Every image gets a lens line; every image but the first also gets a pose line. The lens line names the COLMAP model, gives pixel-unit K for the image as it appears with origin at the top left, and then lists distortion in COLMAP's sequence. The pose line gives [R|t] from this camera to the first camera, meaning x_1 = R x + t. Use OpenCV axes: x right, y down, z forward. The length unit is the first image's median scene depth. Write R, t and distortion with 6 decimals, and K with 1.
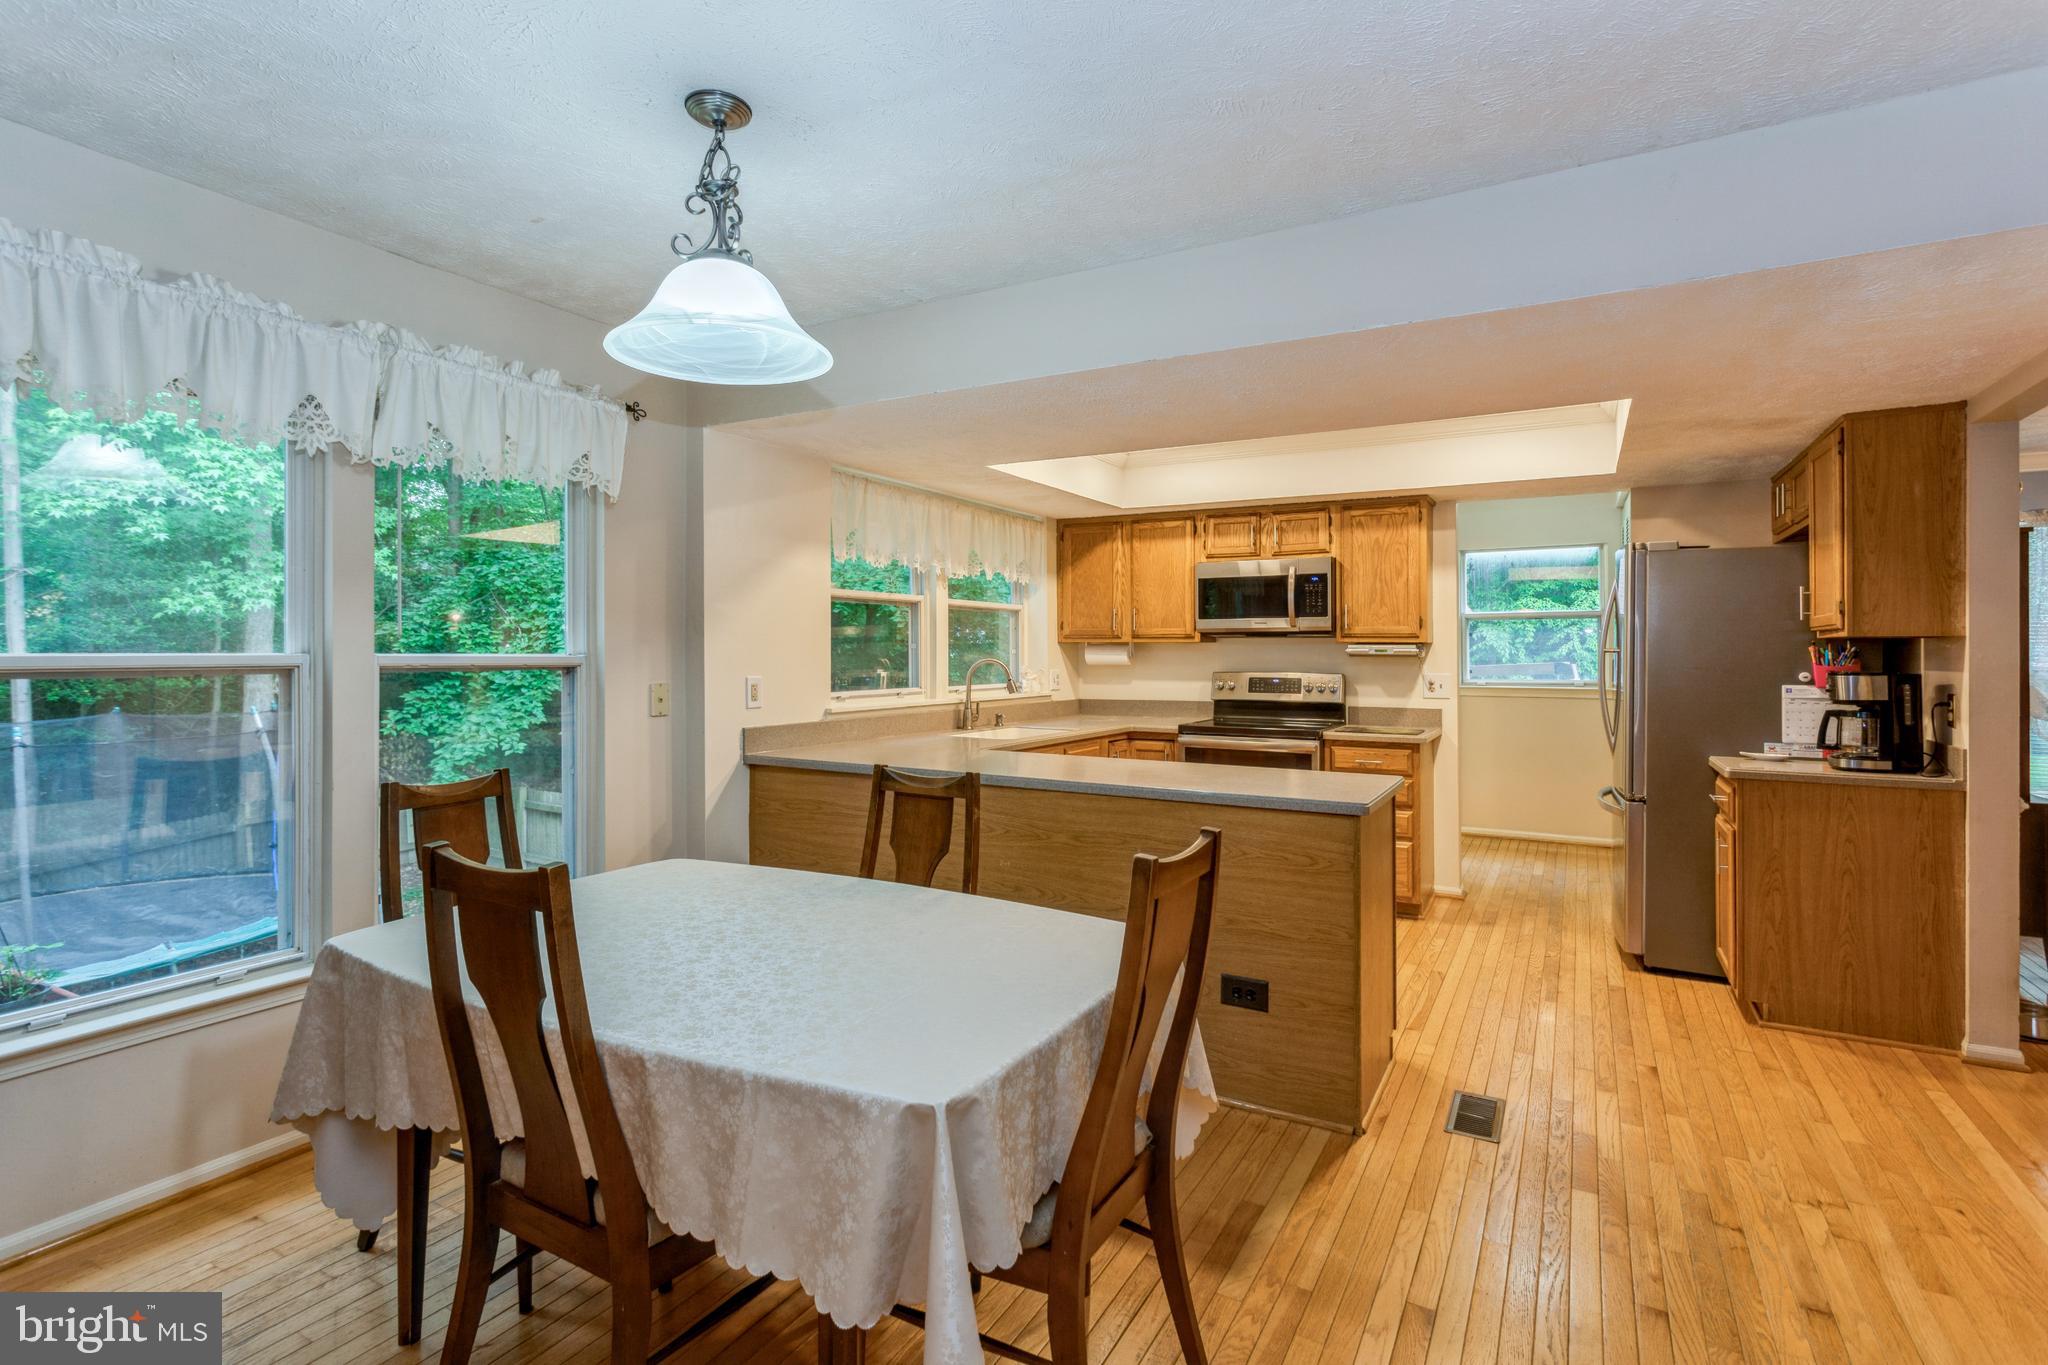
lens RADIAL K [[977.8, 0, 1039.2], [0, 977.8, 650.5], [0, 0, 1]] dist [0.002544, -0.000126]
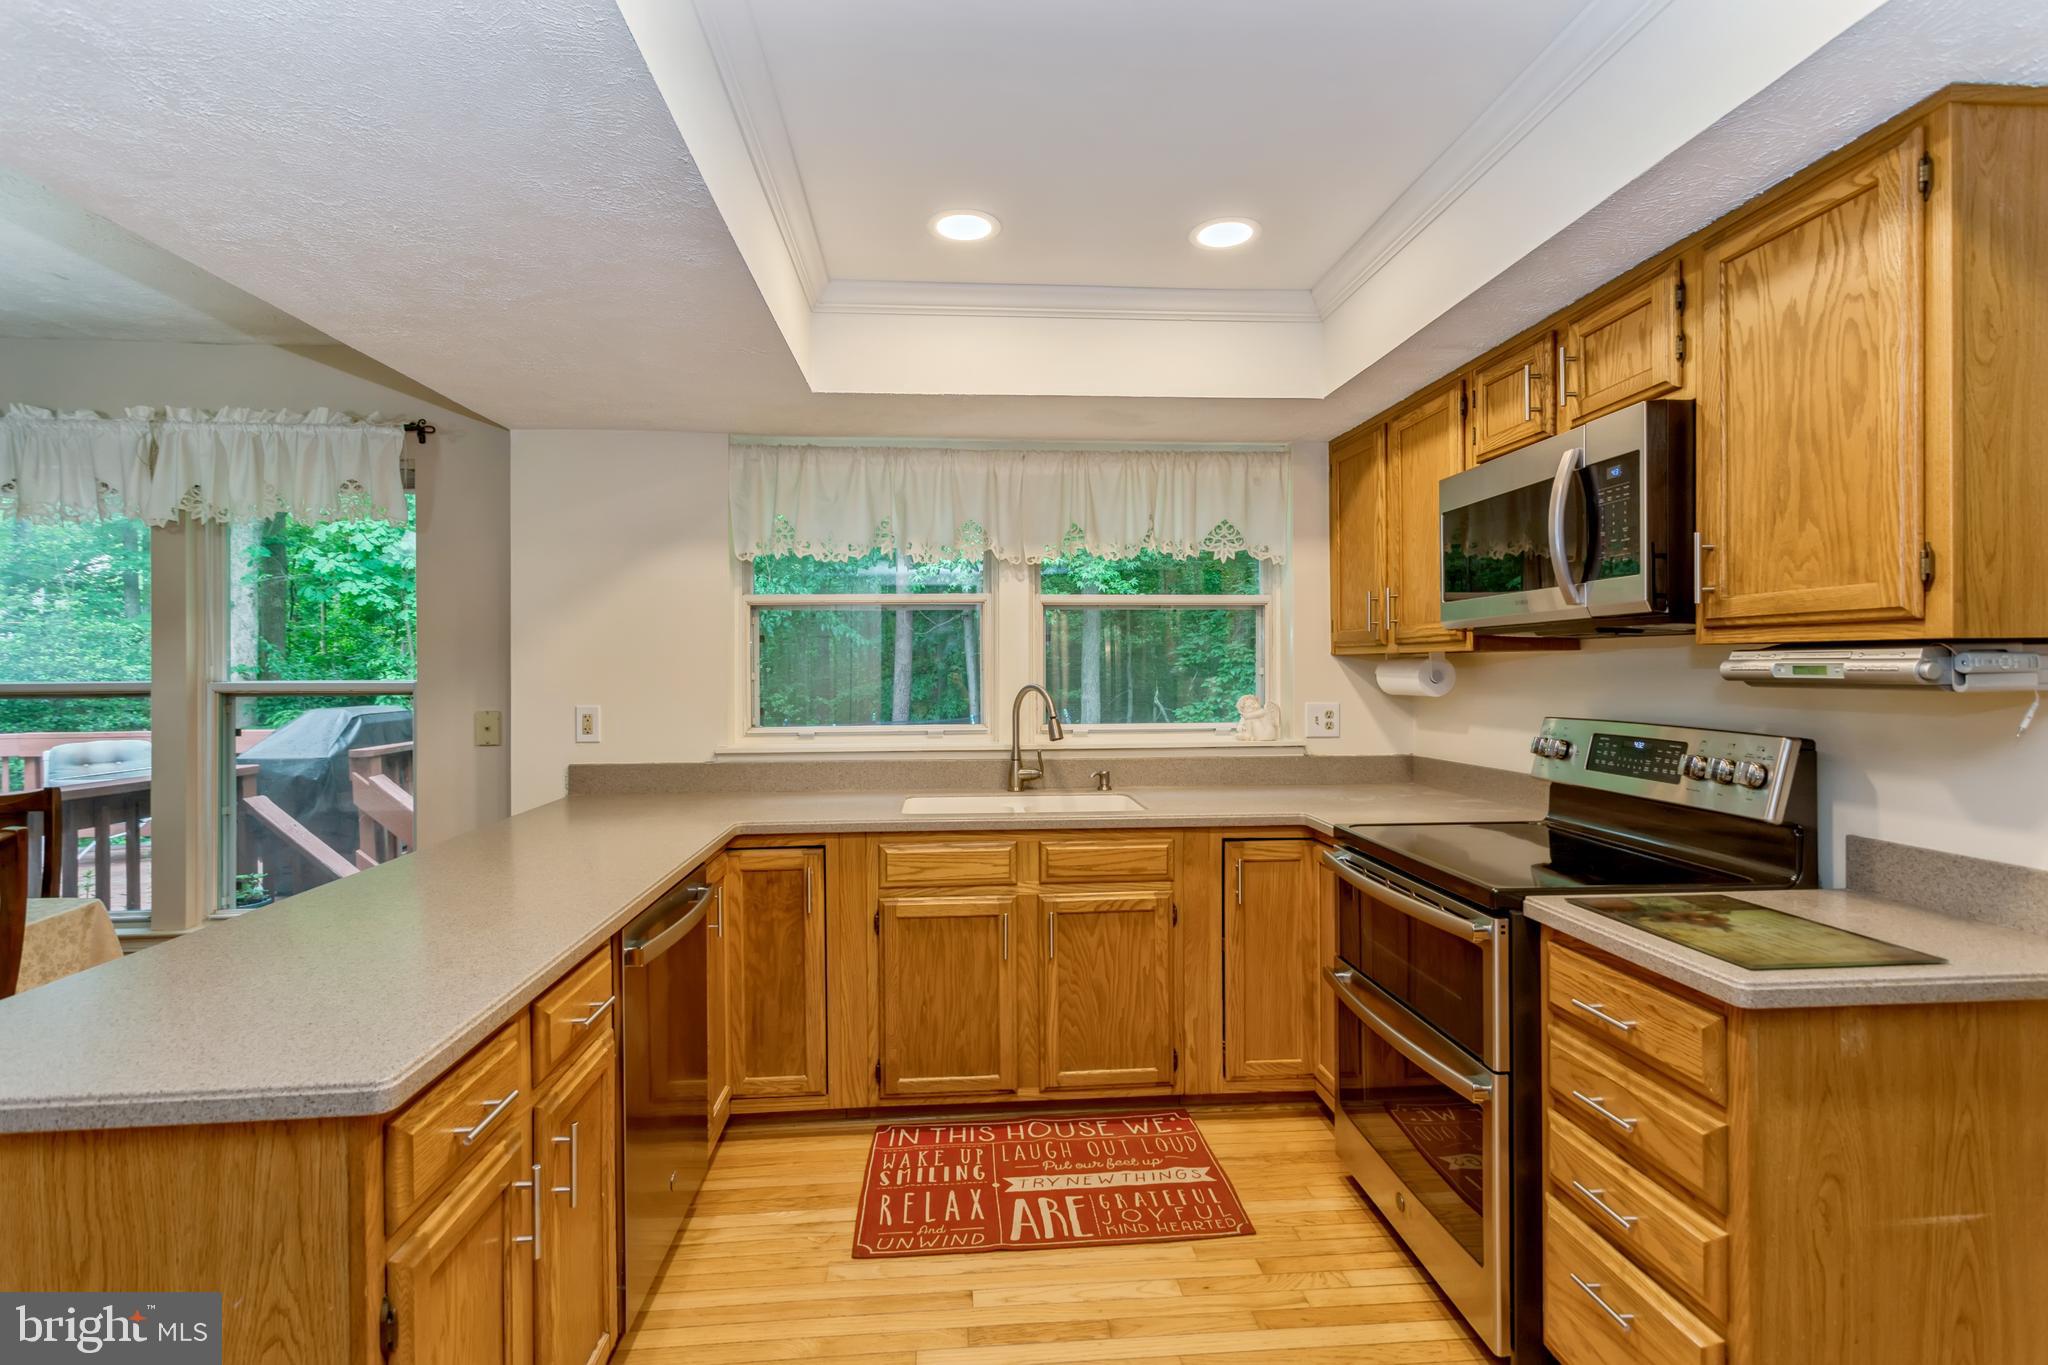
lens RADIAL K [[977.8, 0, 1015.8], [0, 977.8, 681.0], [0, 0, 1]] dist [0.002544, -0.000126]
pose [[0.548941, 0.005511, -0.835843, 0.463158], [0.008392, 0.999892, 0.012104, -0.001779], [0.835819, -0.013659, 0.548836, 0.614010]]
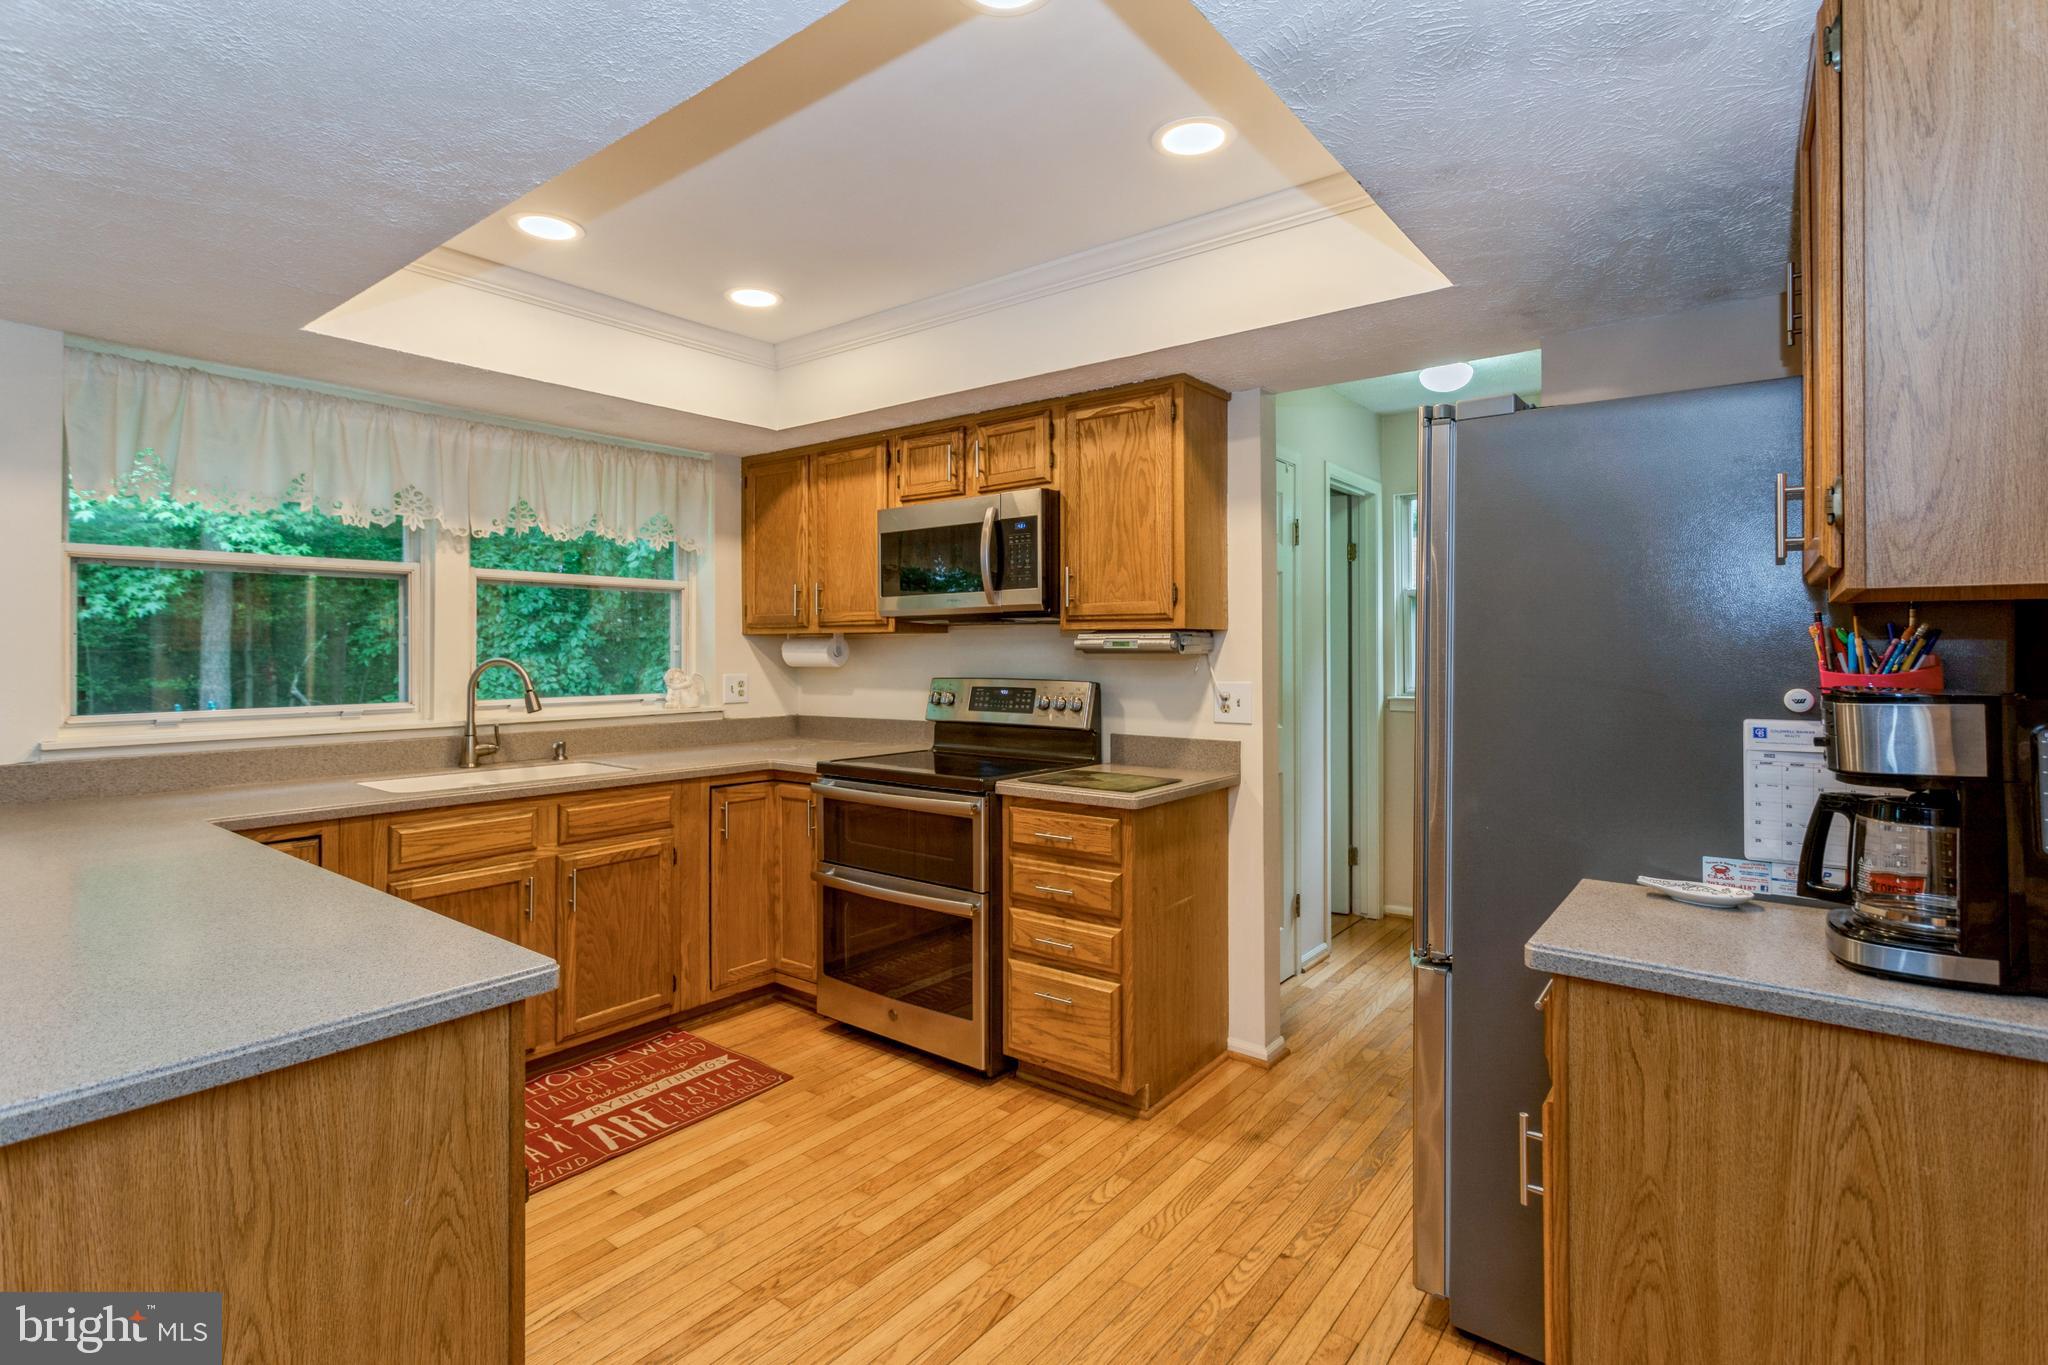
lens RADIAL K [[977.8, 0, 1039.8], [0, 977.8, 651.2], [0, 0, 1]] dist [0.002544, -0.000126]
pose [[0.988693, -0.003606, -0.149910, 0.384284], [0.003958, 0.999990, 0.002053, 0.003523], [0.149902, -0.002623, 0.988697, 0.399313]]
